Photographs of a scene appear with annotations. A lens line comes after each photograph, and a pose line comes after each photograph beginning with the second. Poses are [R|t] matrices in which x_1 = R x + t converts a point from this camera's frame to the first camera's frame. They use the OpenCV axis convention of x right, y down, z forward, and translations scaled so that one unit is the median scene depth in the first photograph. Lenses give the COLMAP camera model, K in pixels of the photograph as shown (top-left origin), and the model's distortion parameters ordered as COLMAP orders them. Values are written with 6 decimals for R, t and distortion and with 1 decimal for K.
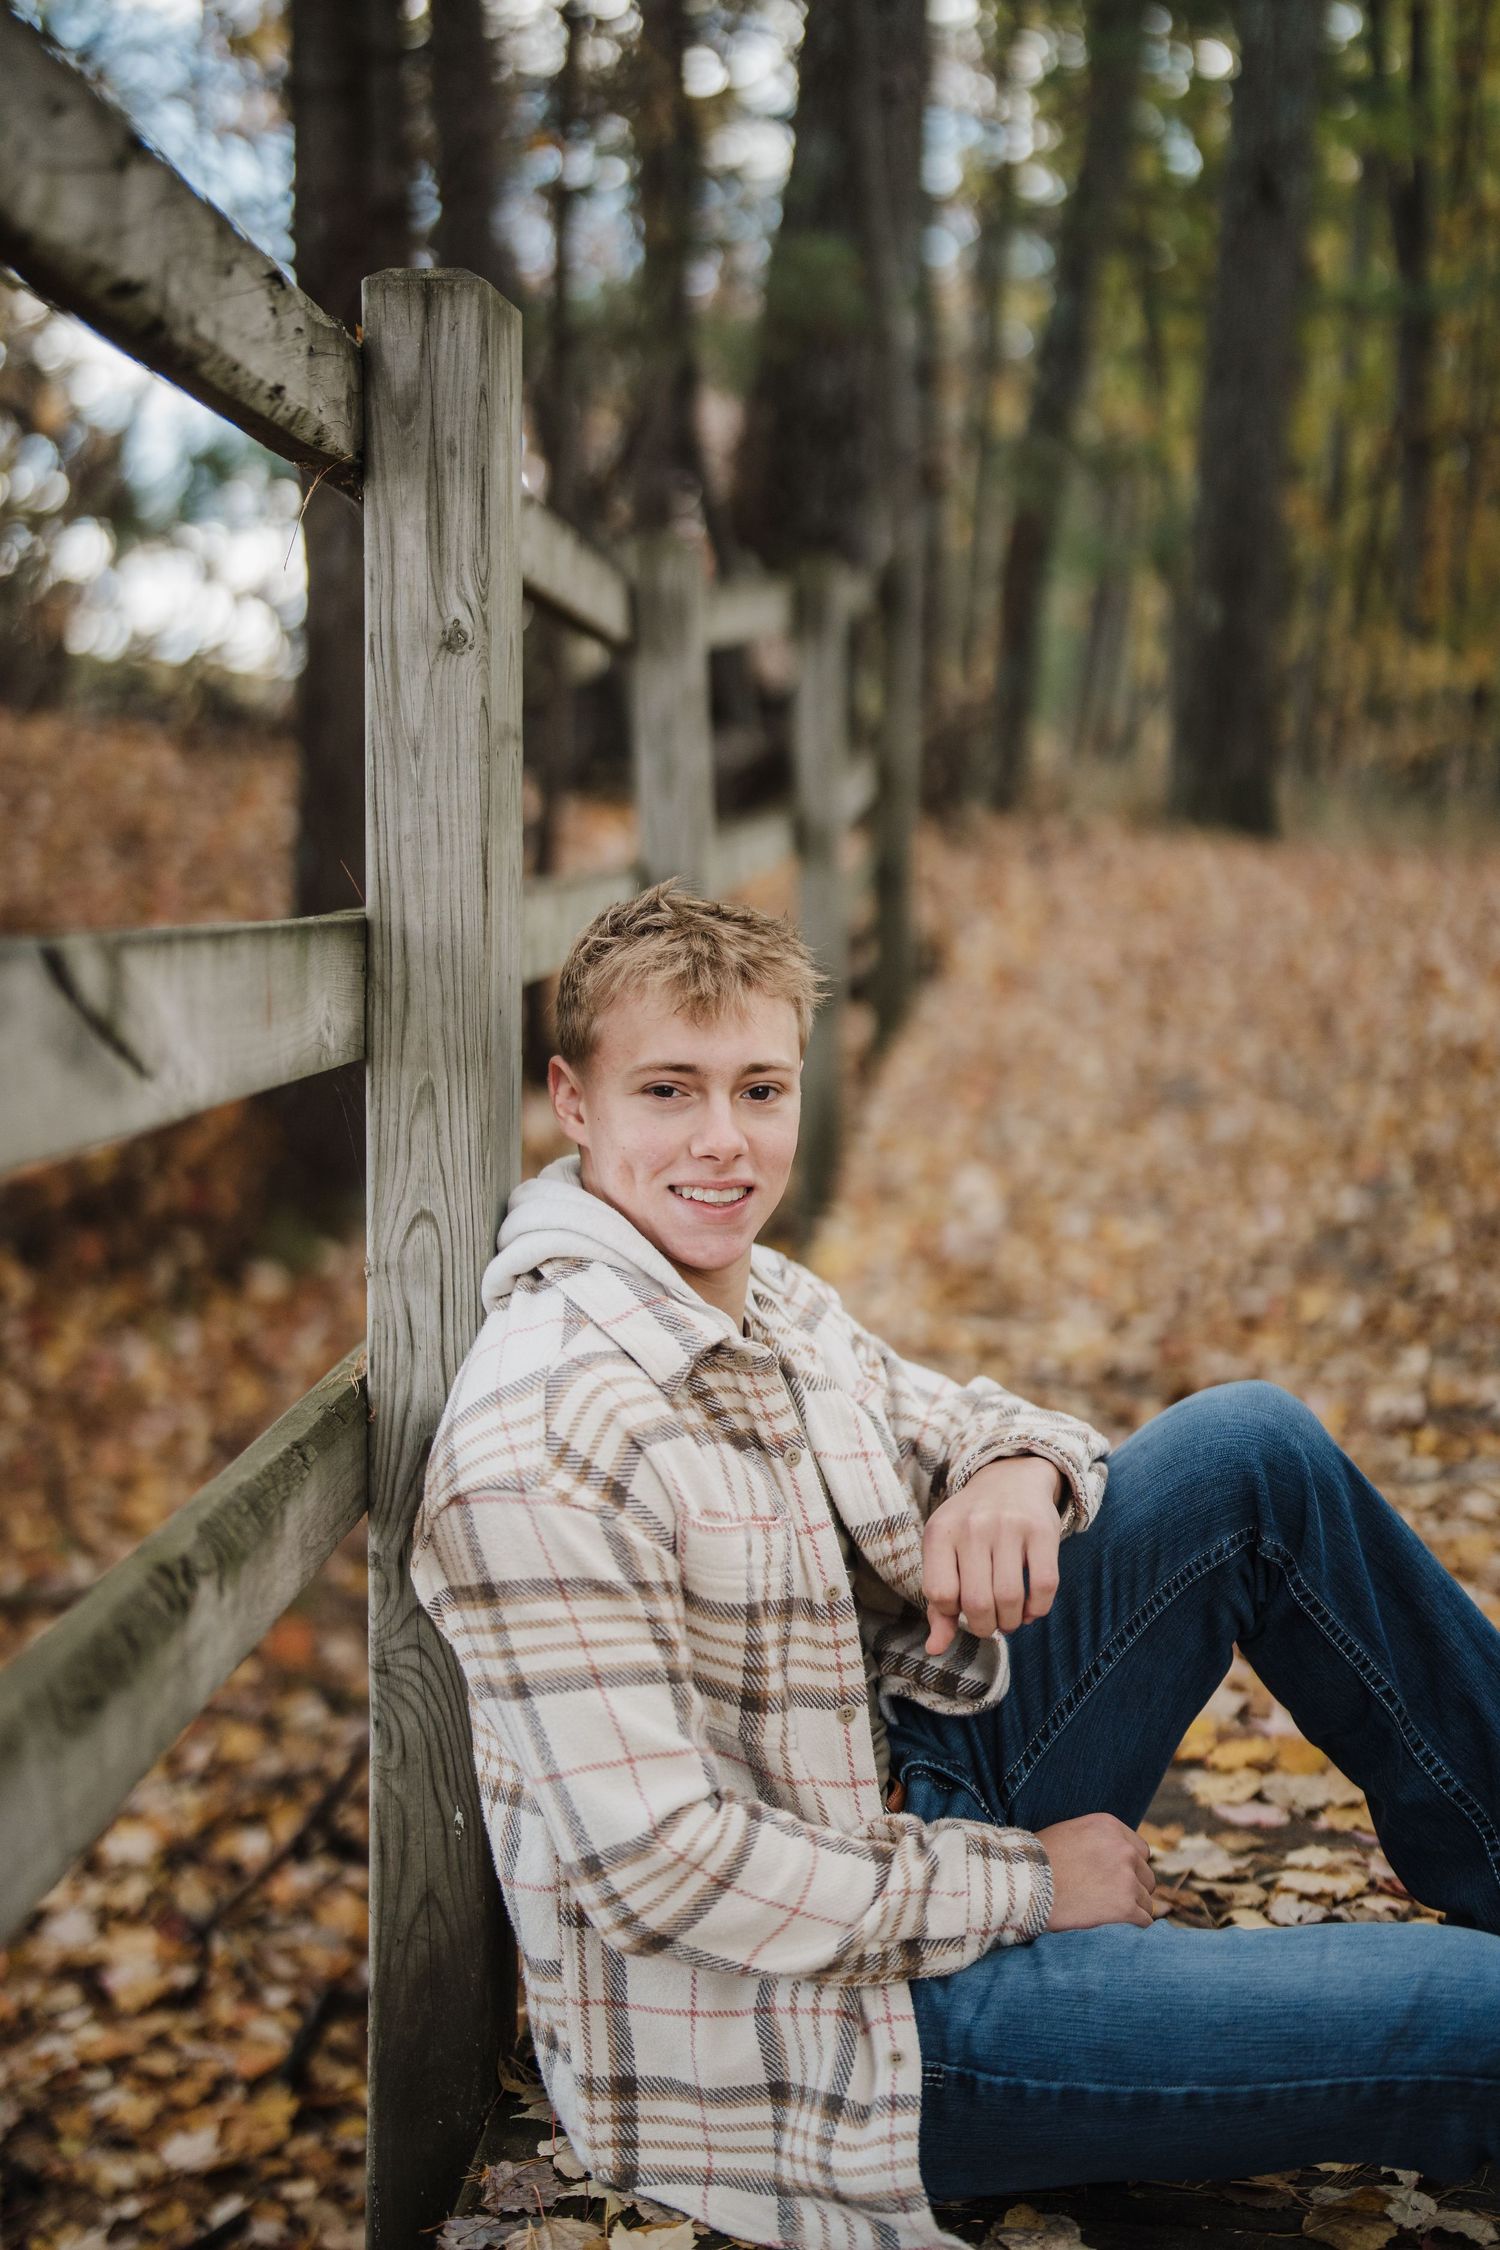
lens RADIAL K [[3160.2, 0, 750.0], [0, 3160.2, 1125.0], [0, 0, 1]] dist [-0.176481, 1.466087]
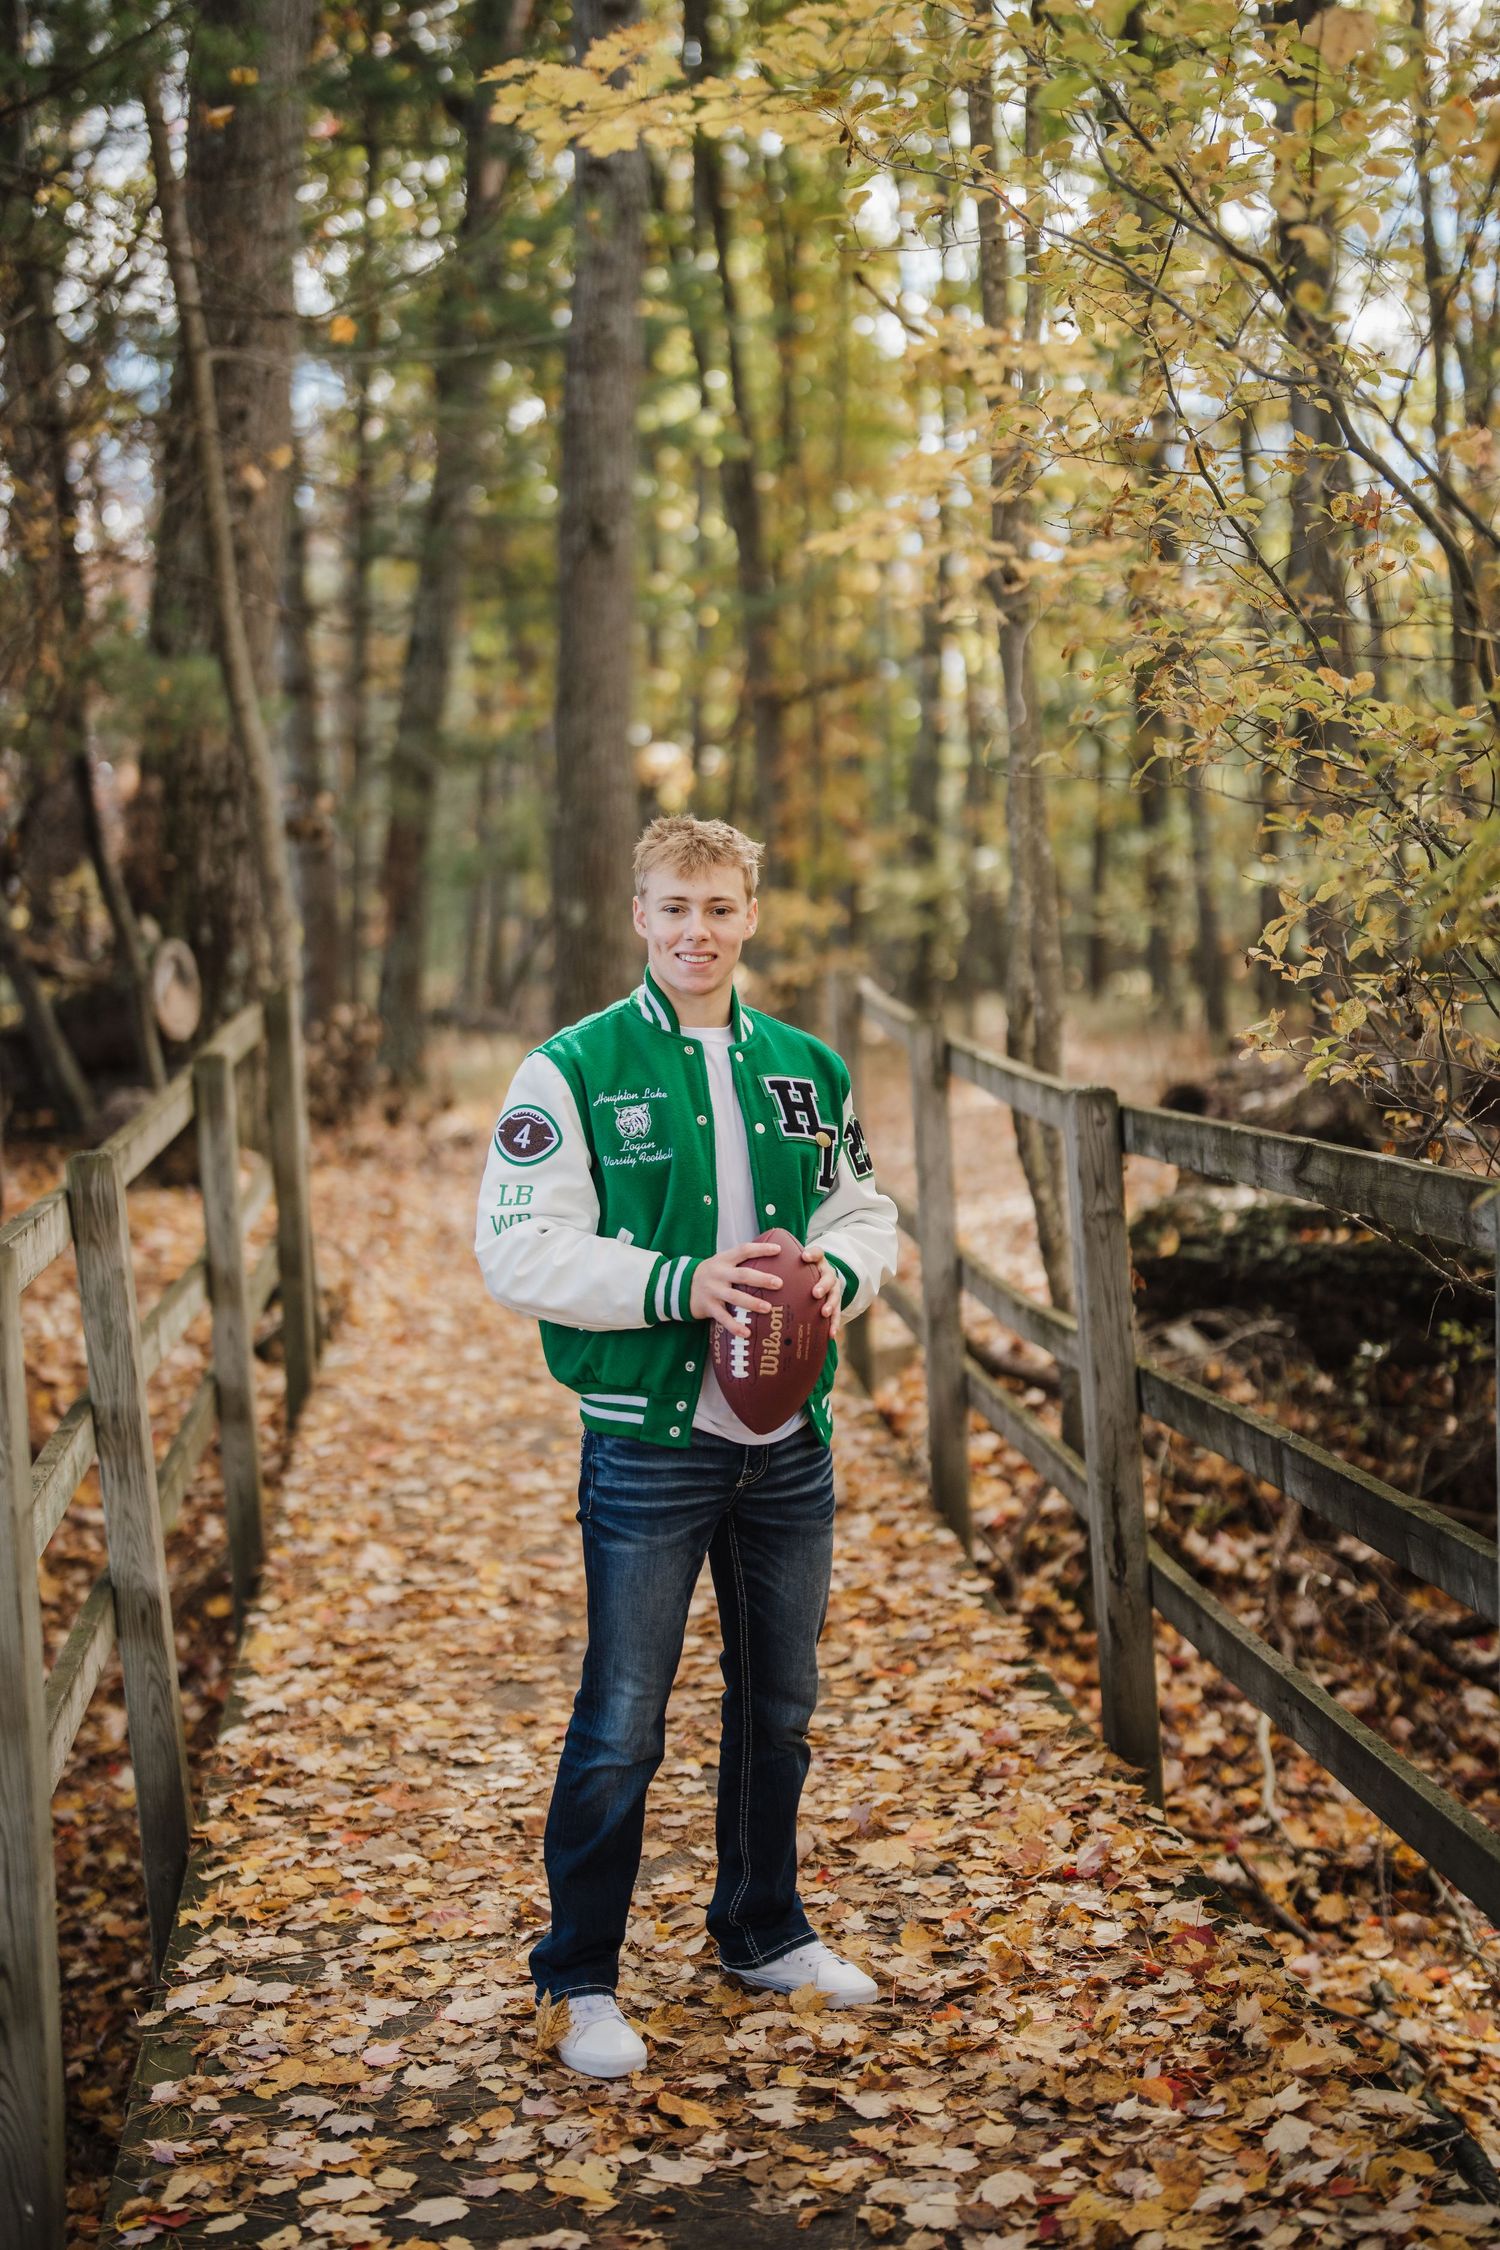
lens RADIAL K [[3183.6, 0, 645.6], [0, 3183.6, 1121.2], [0, 0, 1]] dist [-0.174066, 1.355627]
pose [[0.986757, -0.061551, 0.150076, 0.000658], [0.070767, 0.995871, -0.056857, -0.020853], [-0.145957, 0.066725, 0.987038, -0.066814]]
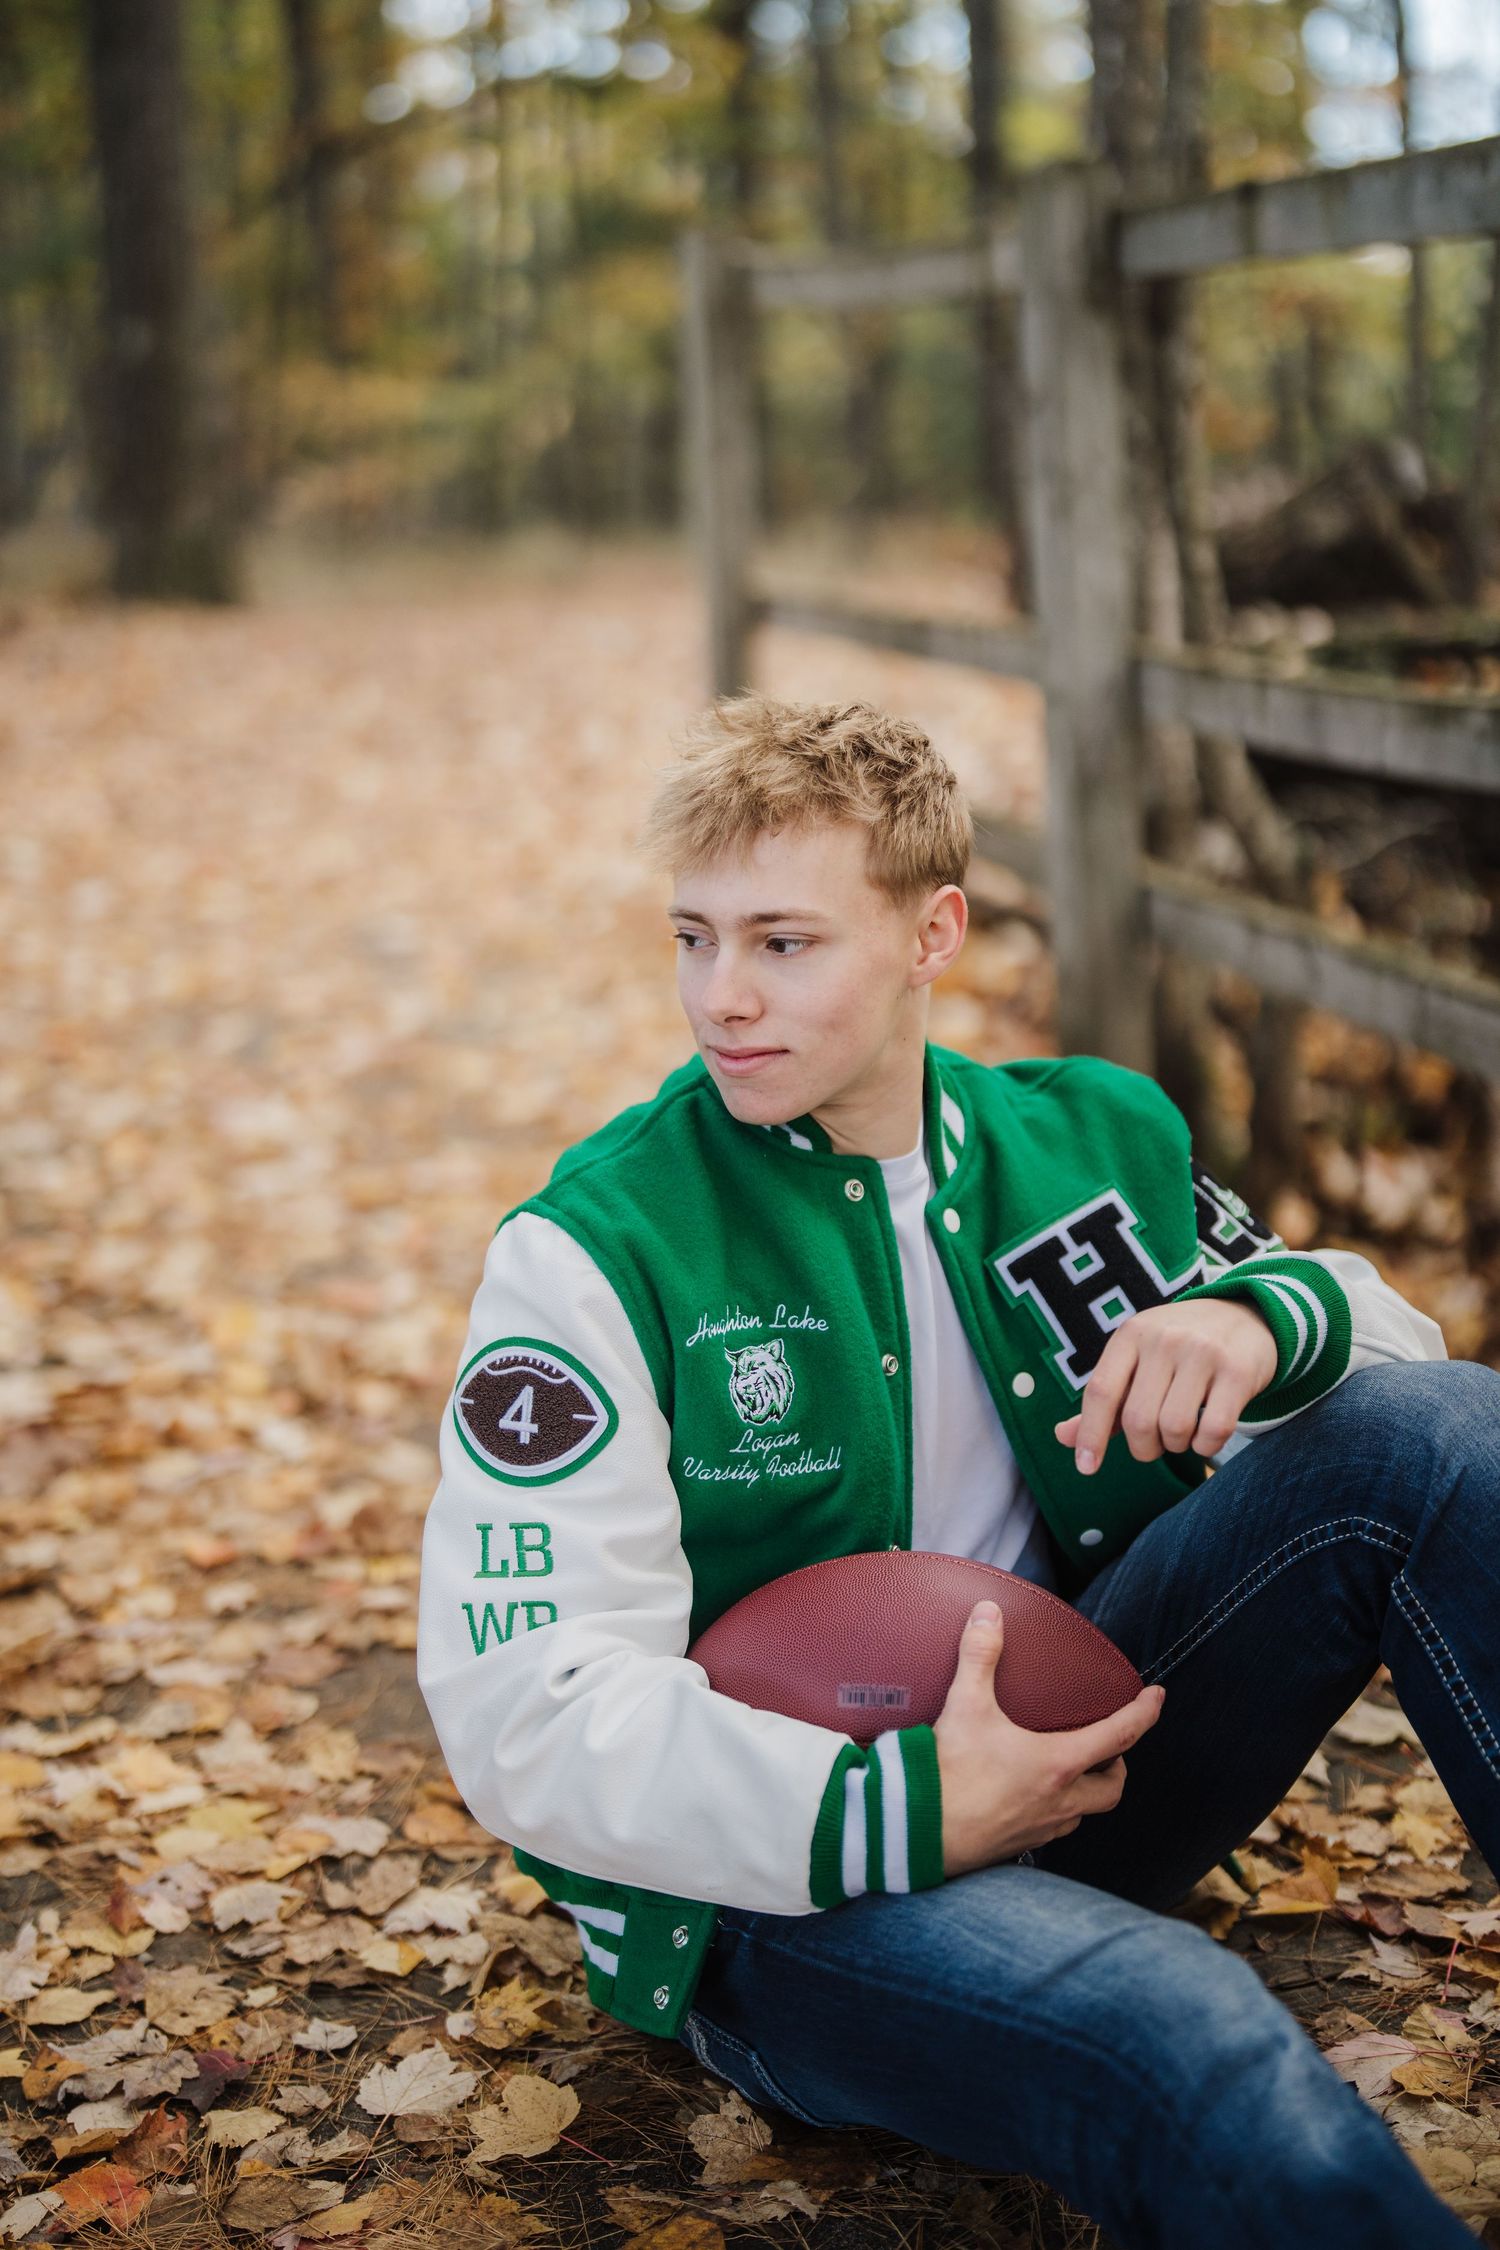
lens RADIAL K [[3195.9, 0, 746.0], [0, 3195.9, 1202.0], [0, 0, 1]] dist [-0.010400, 0.494944]
pose [[0.942030, -0.117086, 0.314438, 0.006746], [0.085991, 0.990087, 0.111053, -0.015205], [-0.324323, -0.077577, 0.942760, 0.115558]]
